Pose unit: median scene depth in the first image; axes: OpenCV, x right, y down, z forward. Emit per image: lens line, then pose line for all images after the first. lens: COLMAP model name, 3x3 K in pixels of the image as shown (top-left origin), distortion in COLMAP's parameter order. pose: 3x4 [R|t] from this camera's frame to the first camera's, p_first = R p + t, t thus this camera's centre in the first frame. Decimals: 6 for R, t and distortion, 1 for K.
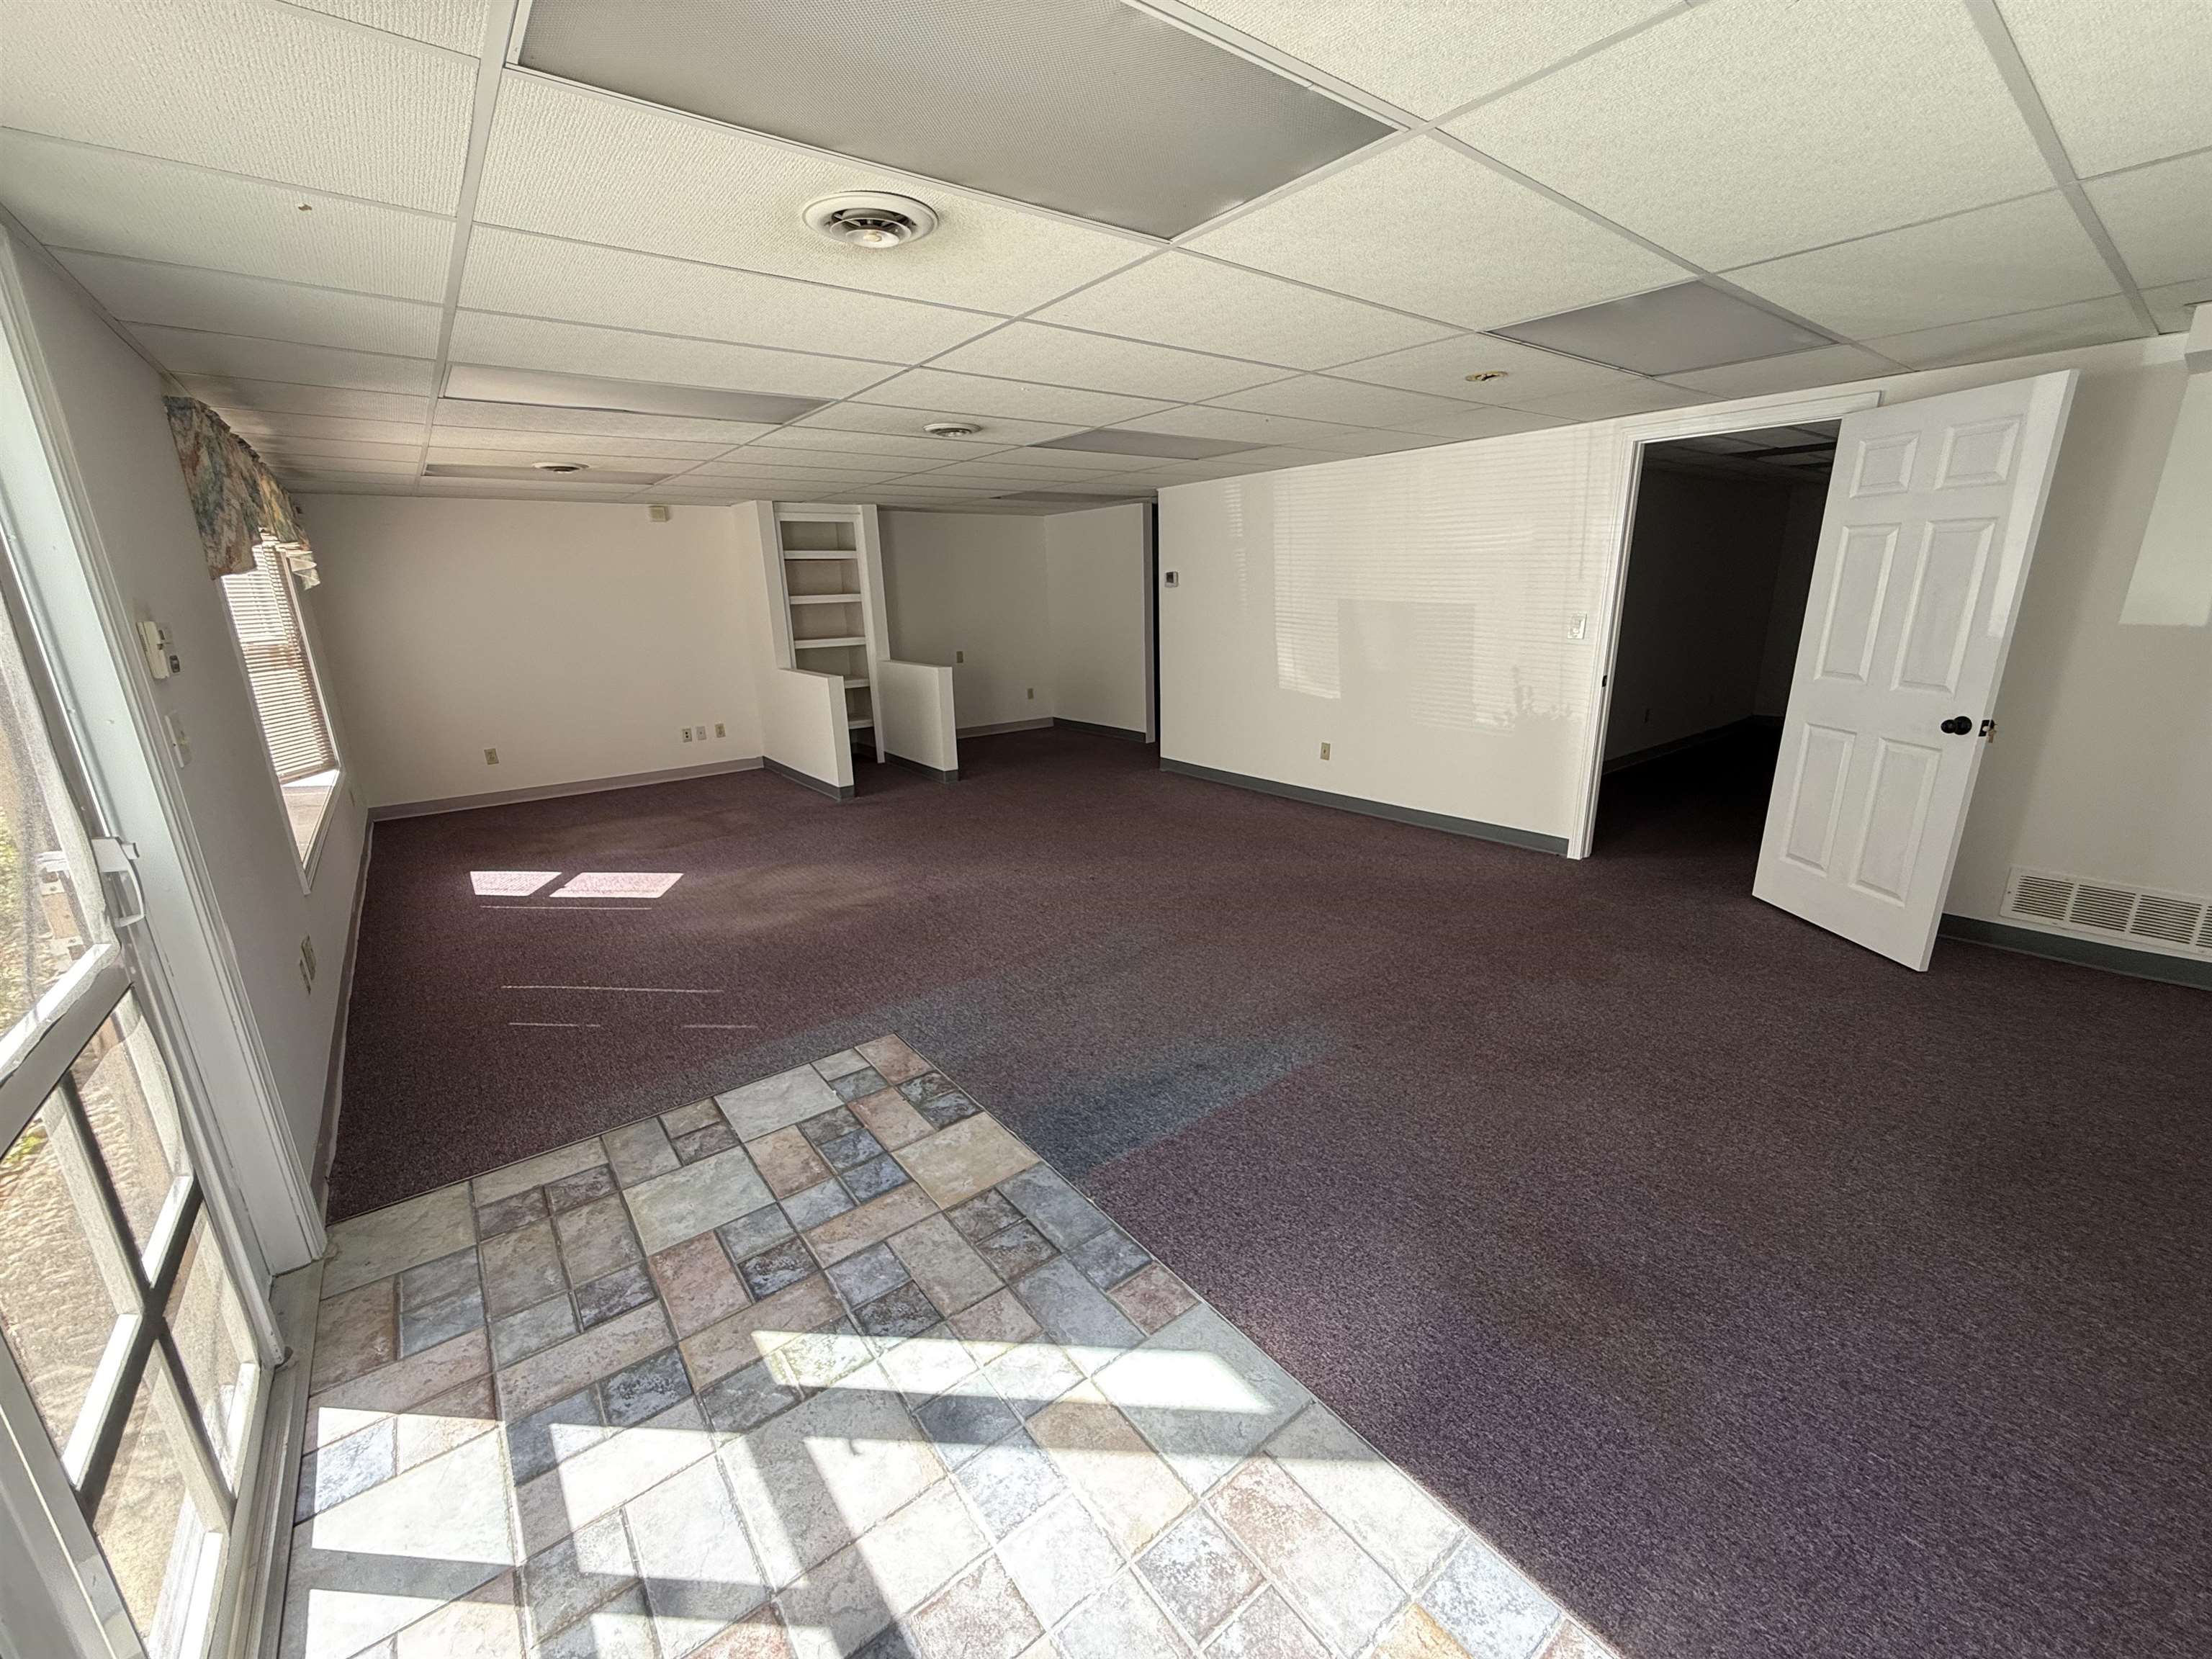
lens RADIAL K [[872.1, 0, 1089.6], [0, 872.1, 825.3], [0, 0, 1]] dist [0.017310, -0.000119]
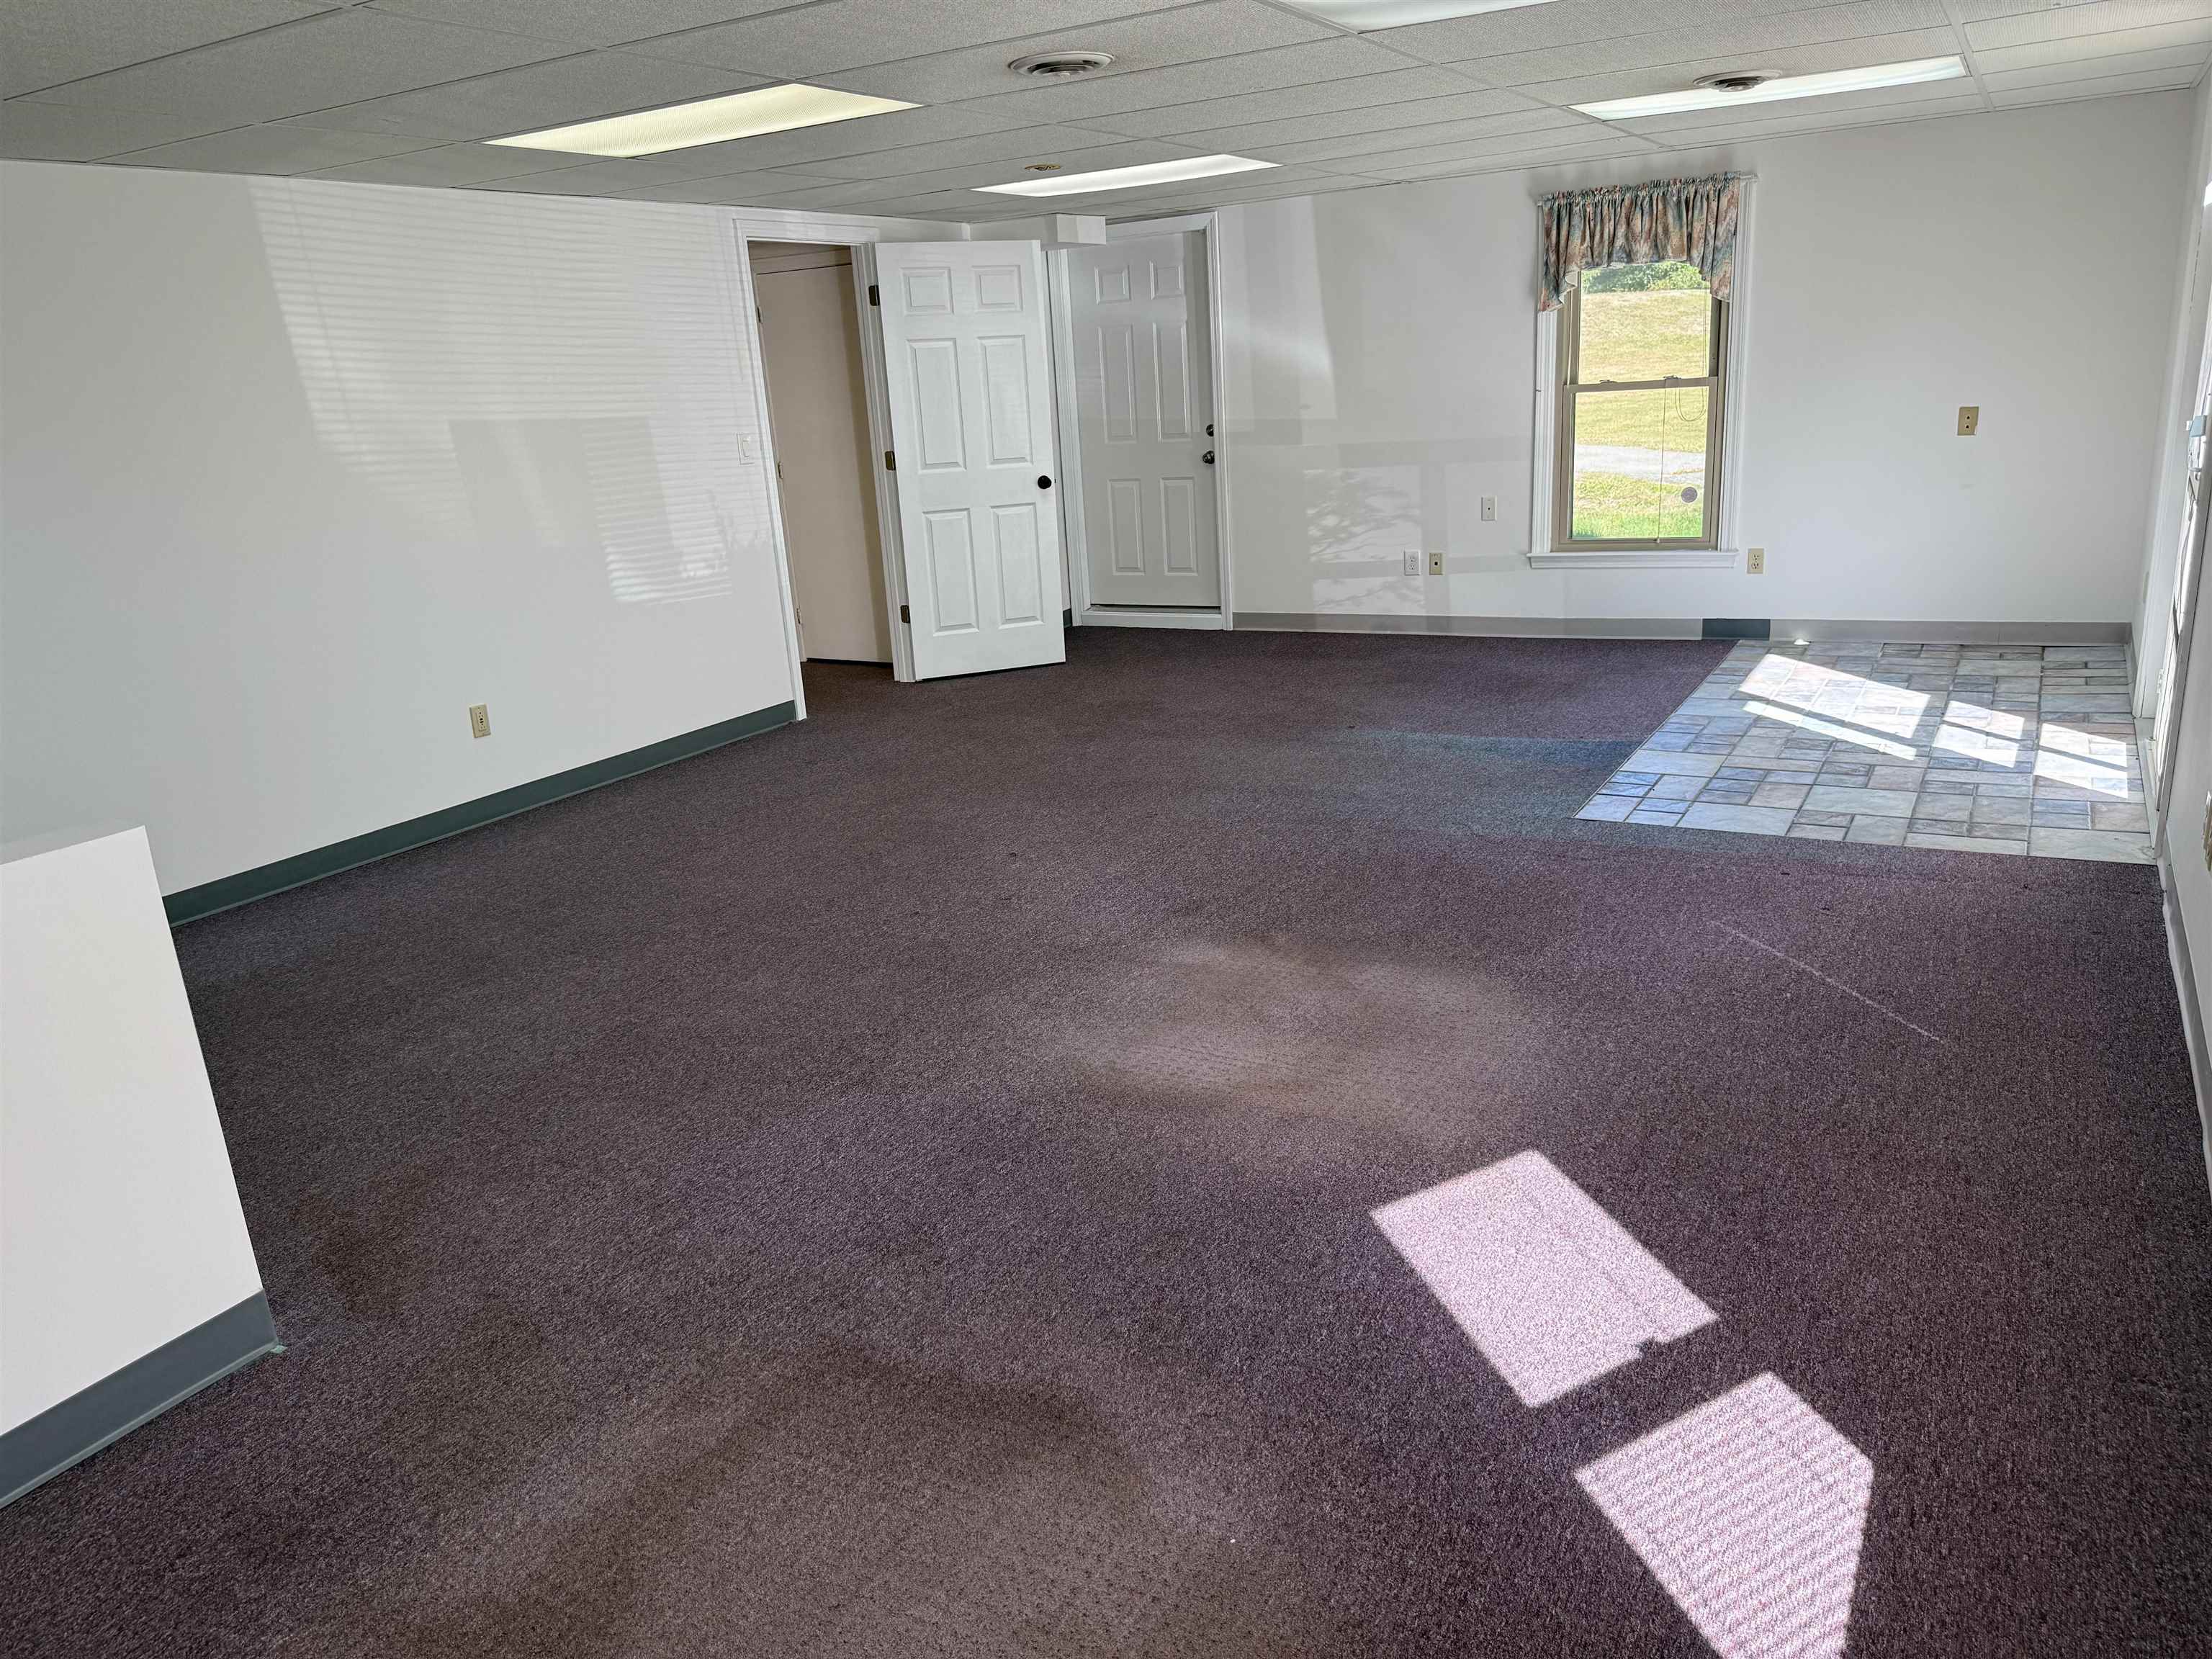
lens RADIAL K [[1575.5, 0, 1106.0], [0, 1575.5, 829.5], [0, 0, 1]] dist [0.031334, -0.037491]
pose [[-0.380783, -0.206193, 0.901382, -1.743589], [0.322410, 0.884036, 0.338425, -0.526483], [-0.866635, 0.419481, -0.270148, 2.161237]]
